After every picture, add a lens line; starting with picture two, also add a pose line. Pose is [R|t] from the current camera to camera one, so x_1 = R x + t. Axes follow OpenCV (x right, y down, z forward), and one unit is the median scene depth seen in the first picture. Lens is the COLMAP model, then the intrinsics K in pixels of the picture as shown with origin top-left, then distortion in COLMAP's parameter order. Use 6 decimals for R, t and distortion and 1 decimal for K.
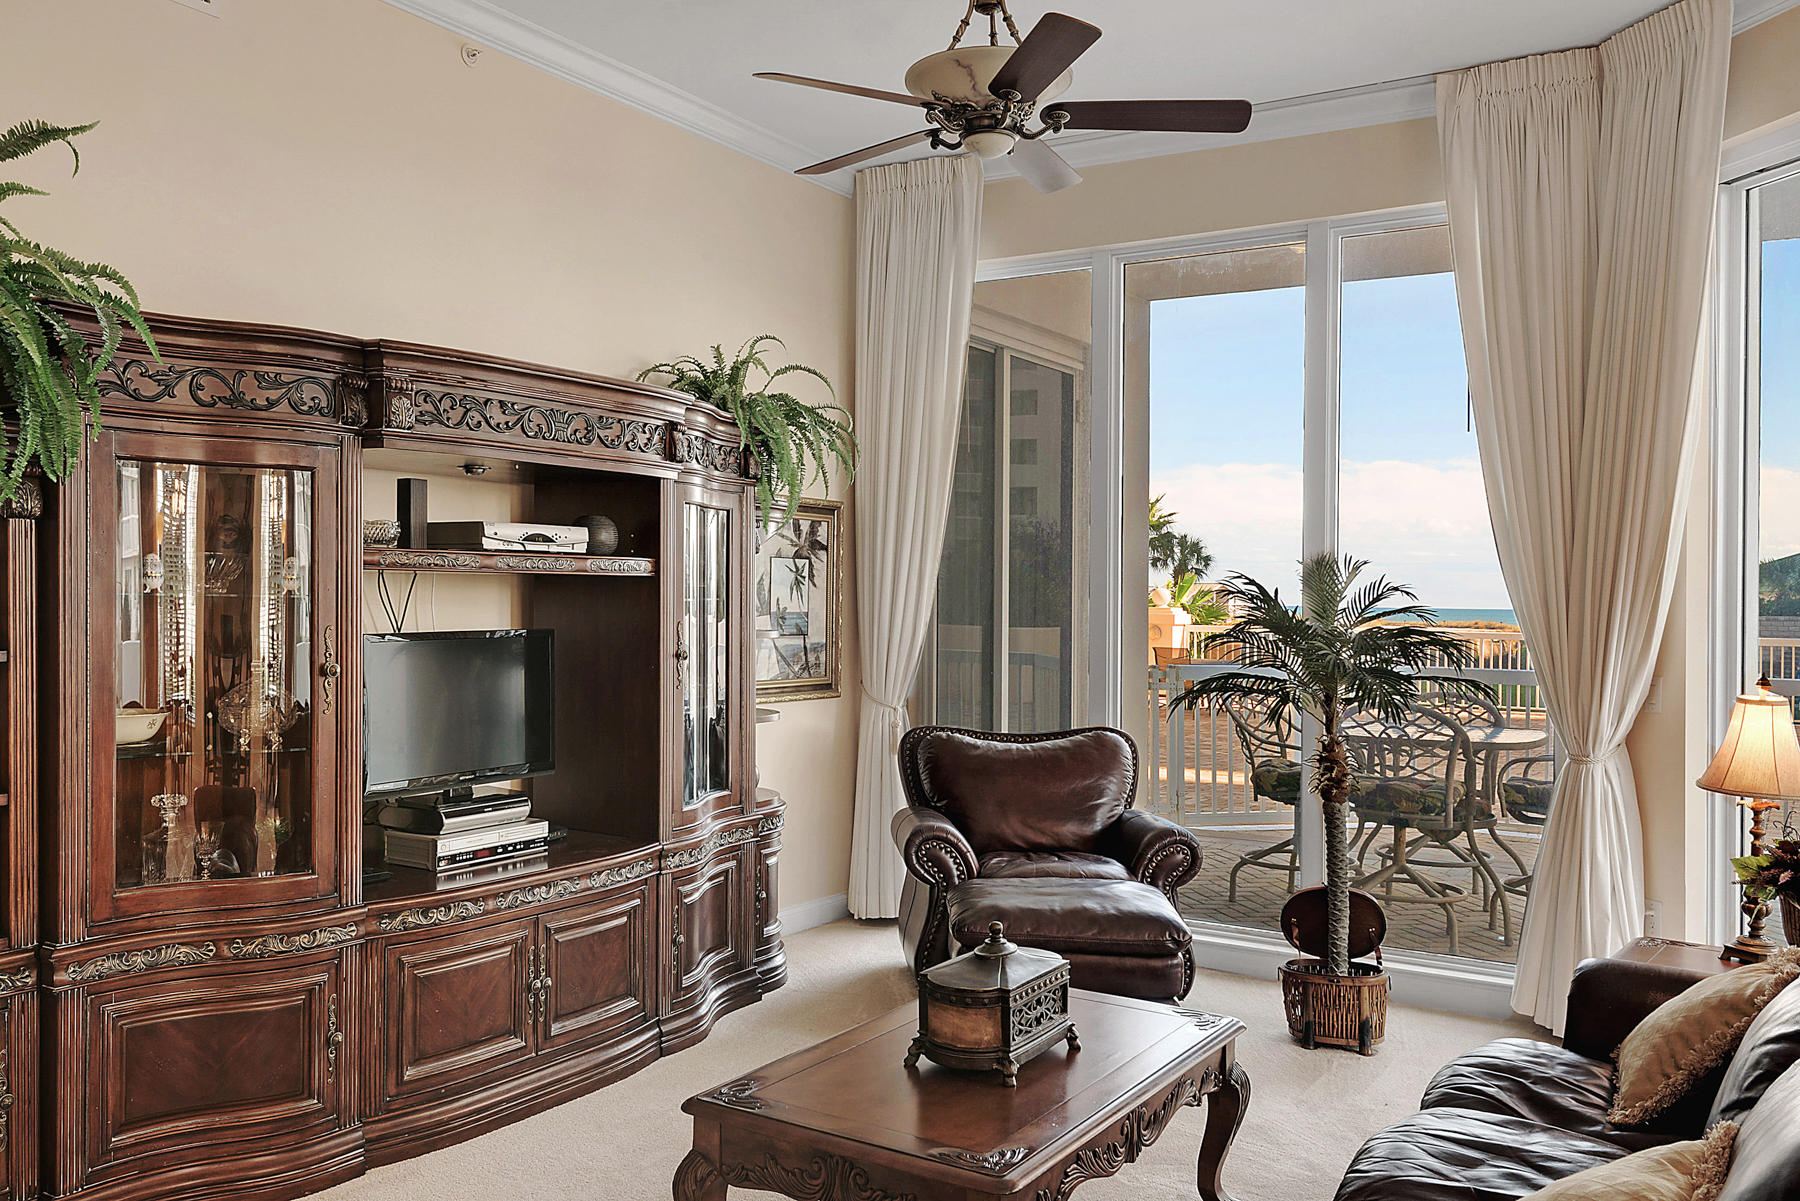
lens RADIAL K [[1491.7, 0, 866.9], [0, 1491.7, 631.9], [0, 0, 1]] dist [0.005556, 0.018789]
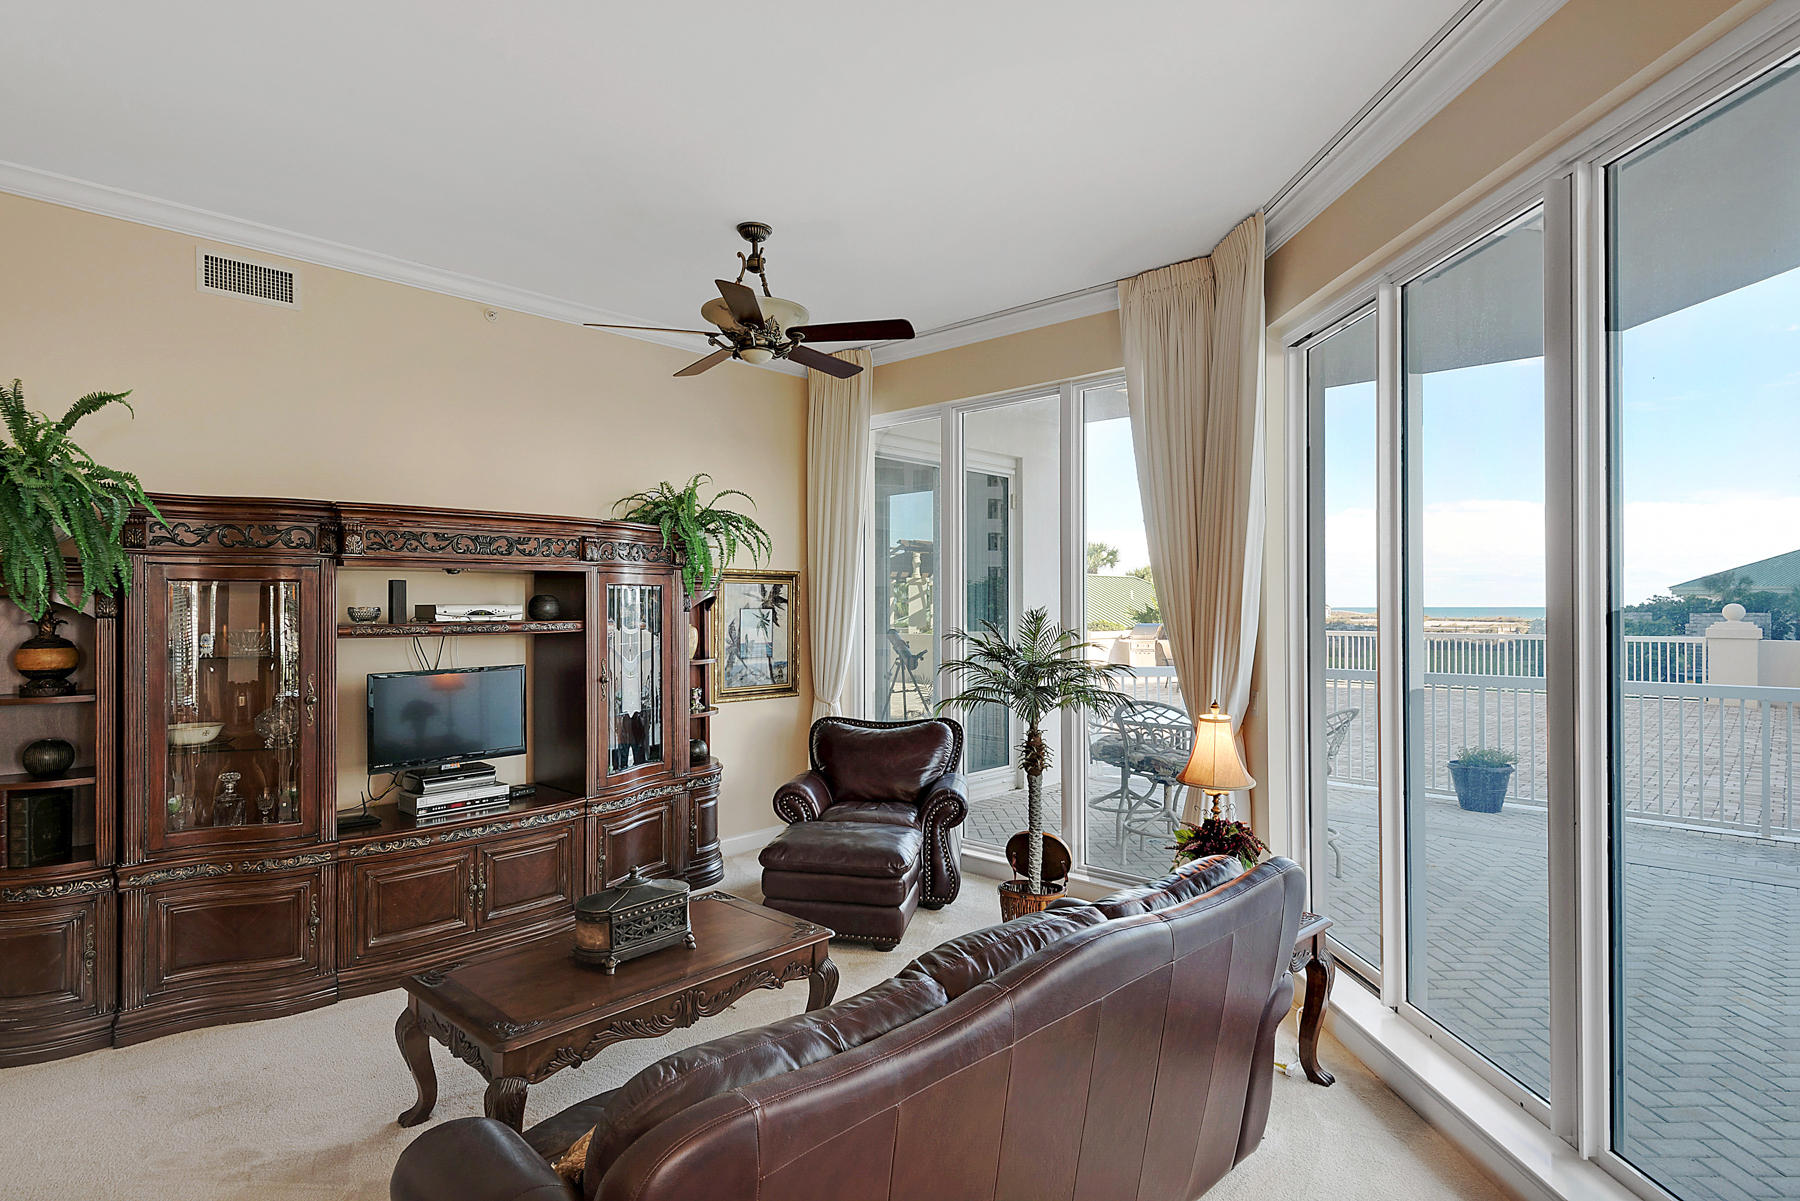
lens RADIAL K [[966.9, 0, 898.5], [0, 966.9, 615.9], [0, 0, 1]] dist [0.022322, -0.008173]
pose [[0.985378, -0.014626, -0.169756, 0.387338], [0.012344, 0.999819, -0.014492, -0.036463], [0.169937, 0.012185, 0.985380, 0.027236]]
